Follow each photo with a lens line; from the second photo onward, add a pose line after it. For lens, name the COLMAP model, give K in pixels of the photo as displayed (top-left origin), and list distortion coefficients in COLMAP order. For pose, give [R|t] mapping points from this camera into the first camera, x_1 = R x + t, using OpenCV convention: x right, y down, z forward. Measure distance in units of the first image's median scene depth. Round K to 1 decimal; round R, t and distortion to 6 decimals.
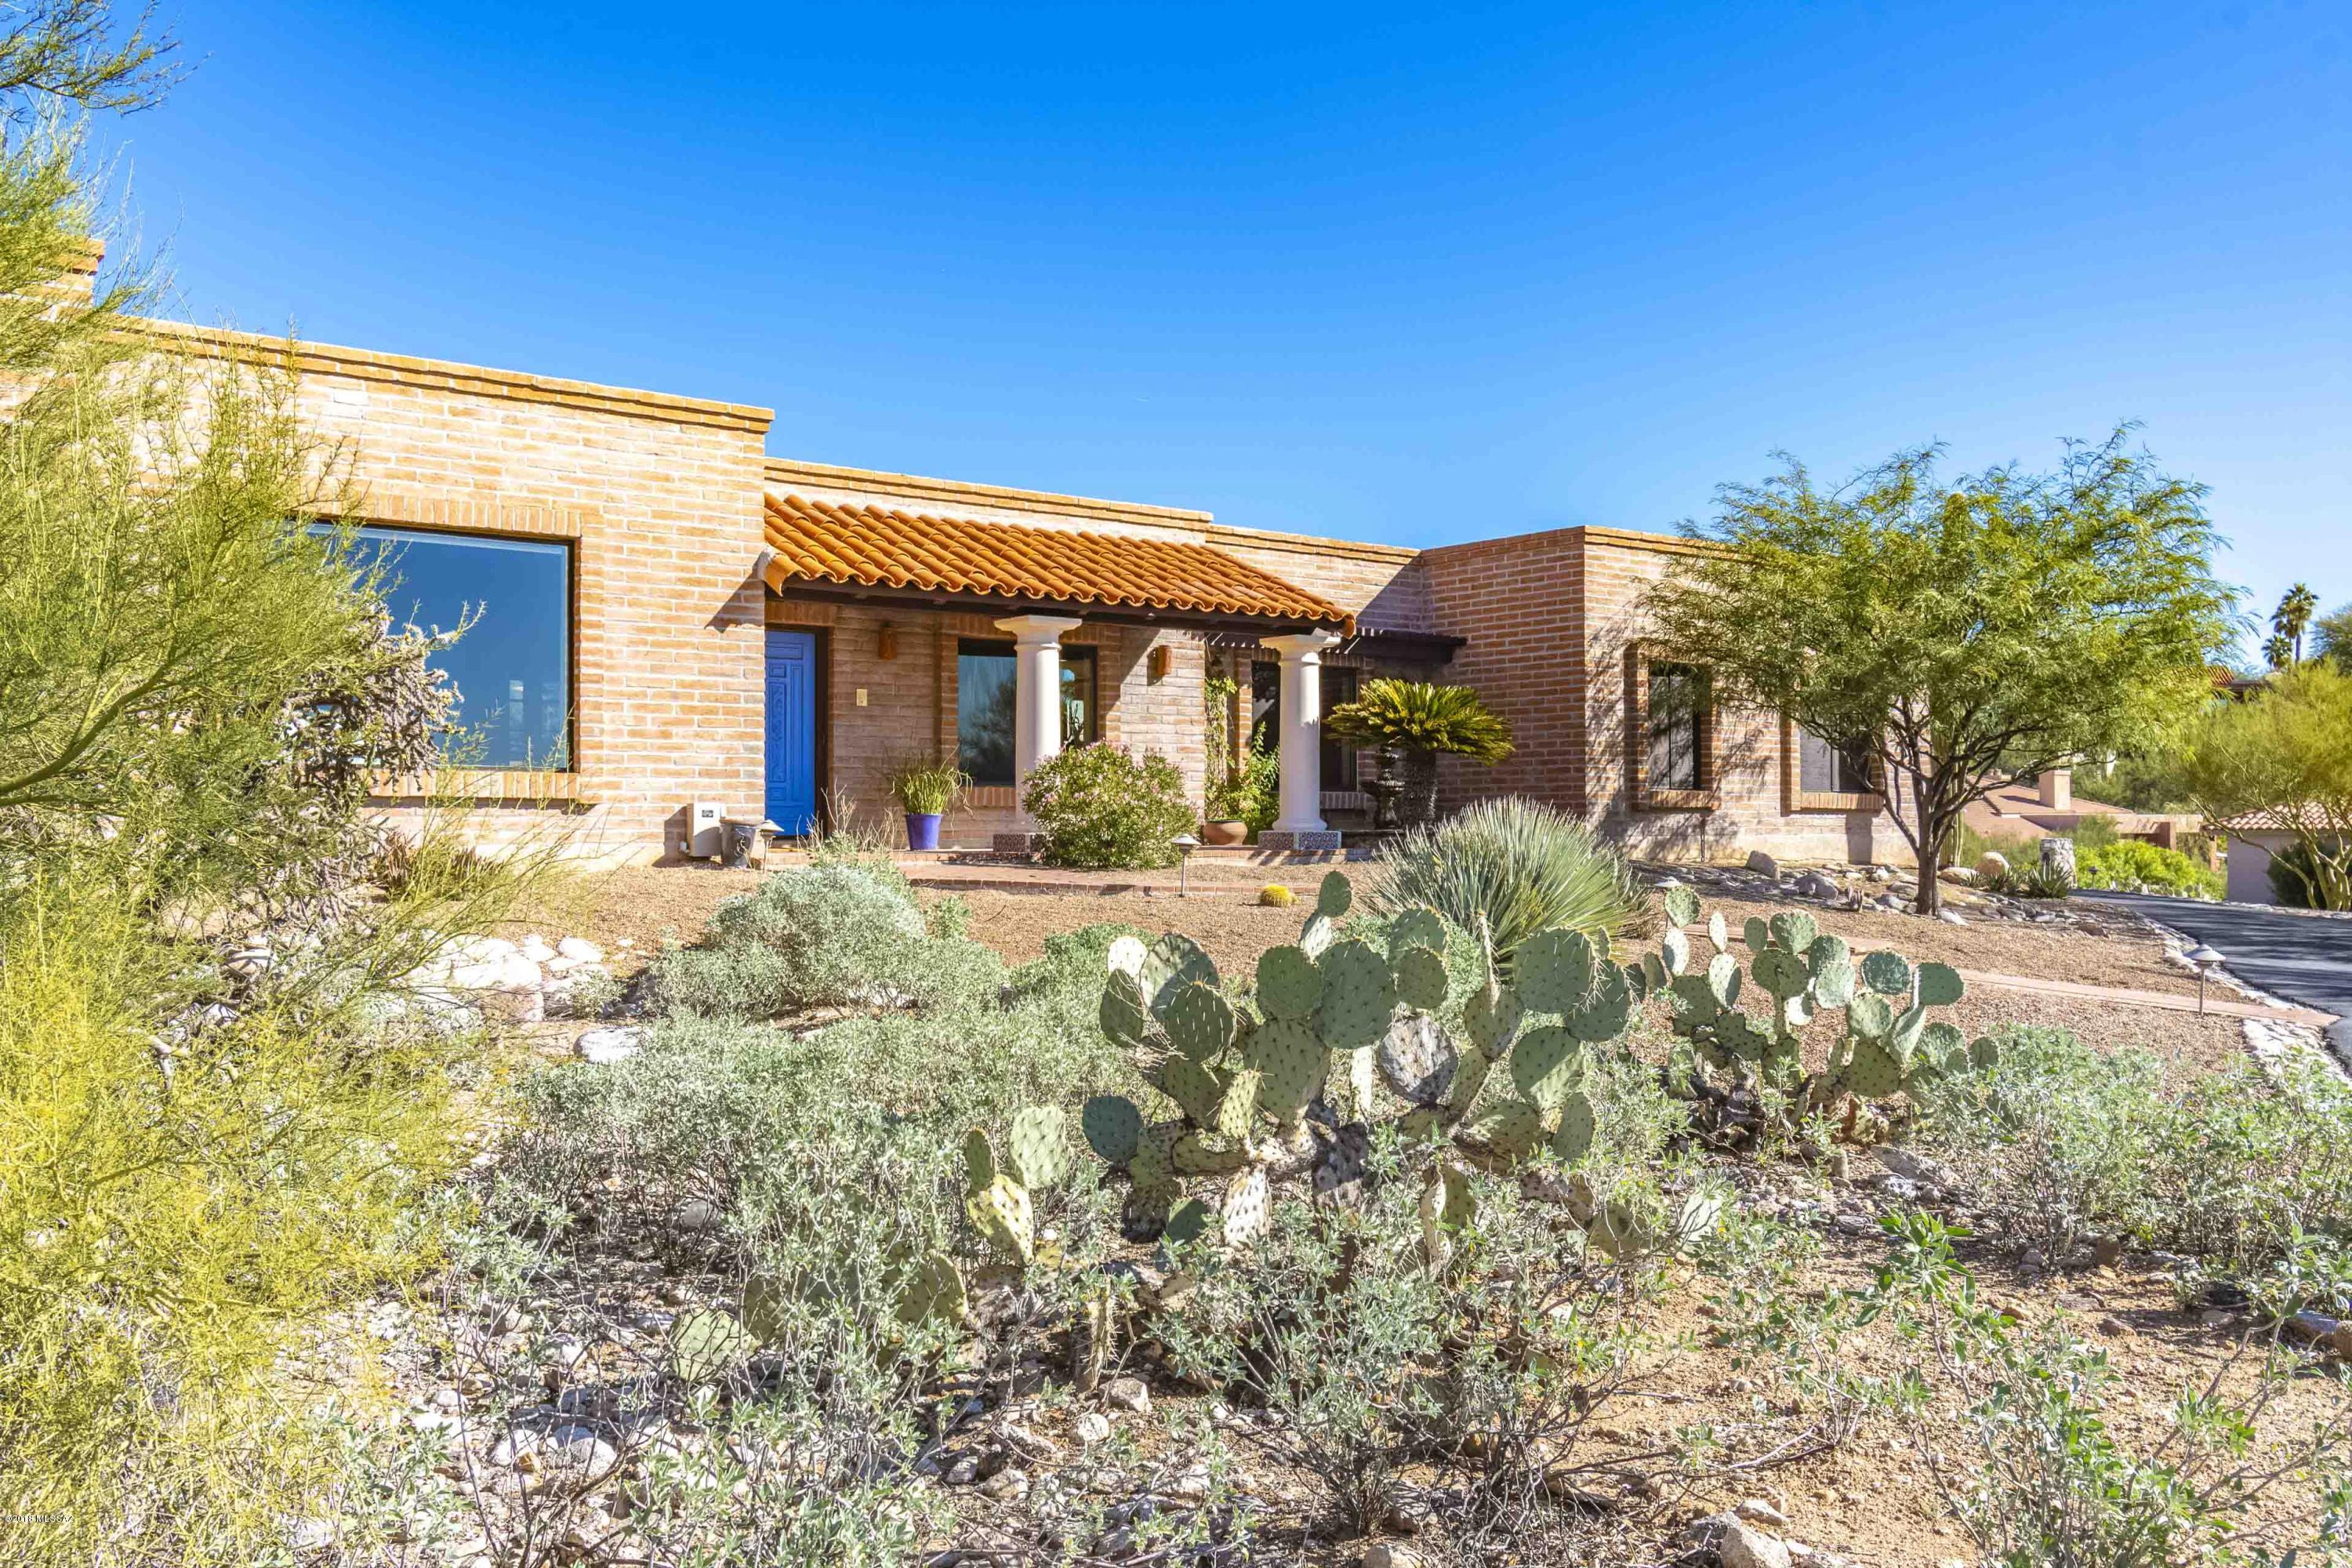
lens RADIAL K [[2022.6, 0, 1176.0], [0, 2022.6, 784.0], [0, 0, 1]] dist [0.000098, 0.000044]
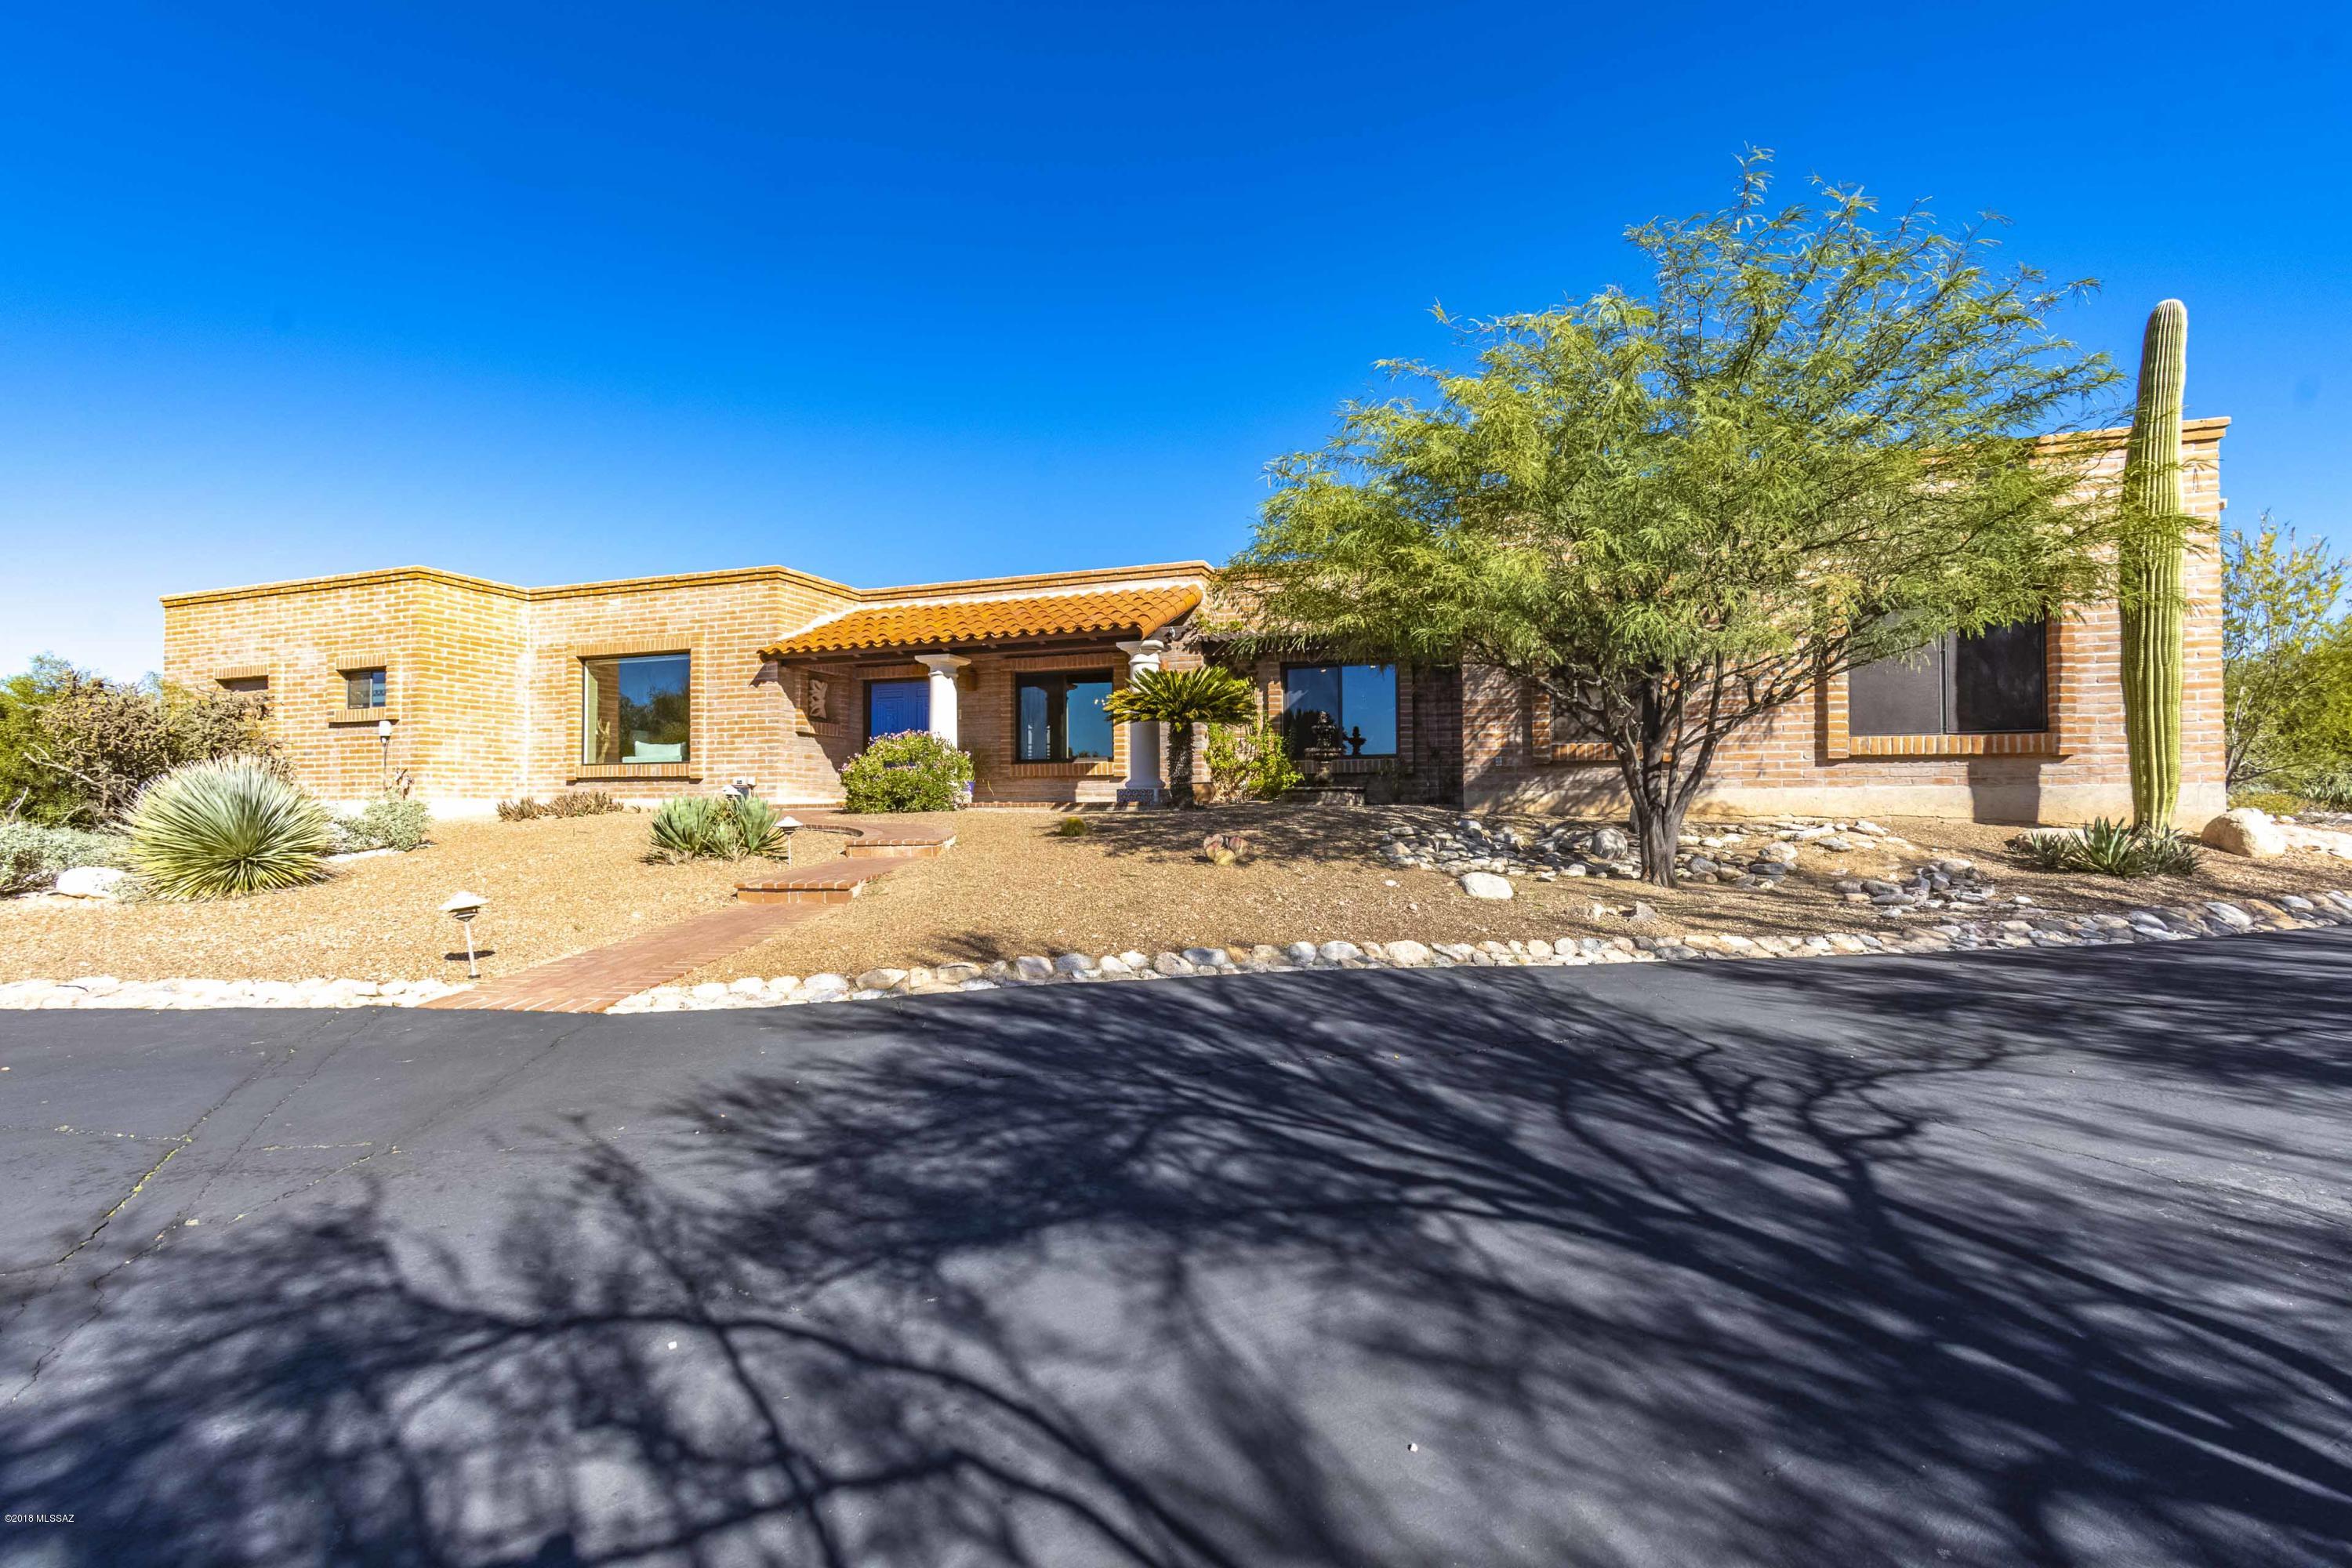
lens RADIAL K [[1048.7, 0, 1176.0], [0, 1048.7, 784.0], [0, 0, 1]] dist [0.001311, 0.000506]
pose [[0.528552, -0.020837, -0.848645, 0.683040], [0.020345, 0.999722, -0.011876, 0.029852], [0.848657, -0.010989, 0.528830, 0.672310]]
